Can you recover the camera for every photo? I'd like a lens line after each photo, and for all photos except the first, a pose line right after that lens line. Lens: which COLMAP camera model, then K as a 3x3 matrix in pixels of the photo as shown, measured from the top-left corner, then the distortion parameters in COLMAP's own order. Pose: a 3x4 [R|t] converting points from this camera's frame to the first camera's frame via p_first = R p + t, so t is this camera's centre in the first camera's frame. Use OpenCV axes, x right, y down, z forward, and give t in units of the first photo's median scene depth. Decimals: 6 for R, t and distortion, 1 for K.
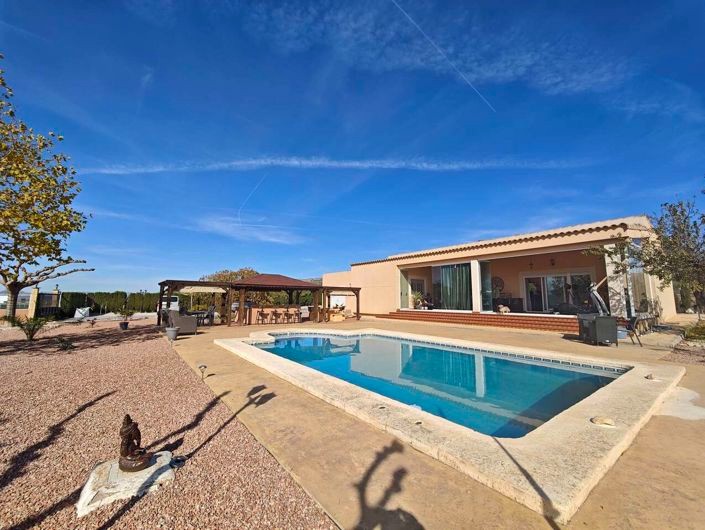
lens RADIAL K [[295.1, 0, 351.9], [0, 295.1, 263.0], [0, 0, 1]] dist [-0.004661, 0.000576]
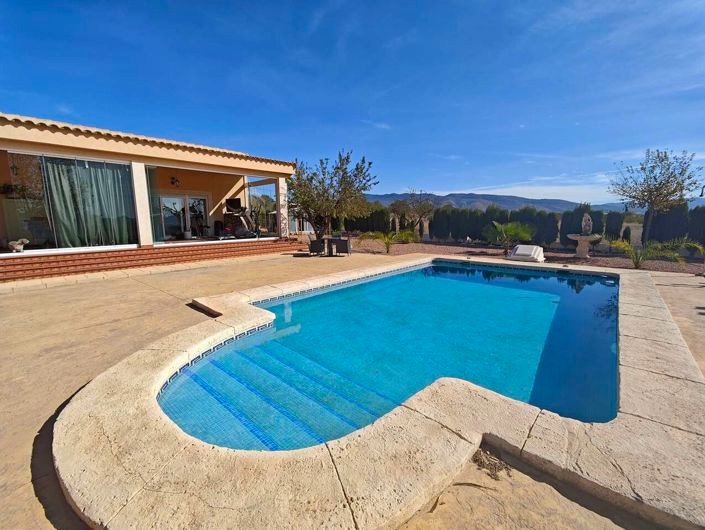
lens RADIAL K [[295.1, 0, 351.9], [0, 295.1, 263.0], [0, 0, 1]] dist [-0.004661, 0.000576]
pose [[-0.201899, -0.152423, 0.967473, -0.304868], [-0.113831, 0.984773, 0.131394, 0.066054], [-0.972769, -0.083600, -0.216175, 0.691625]]
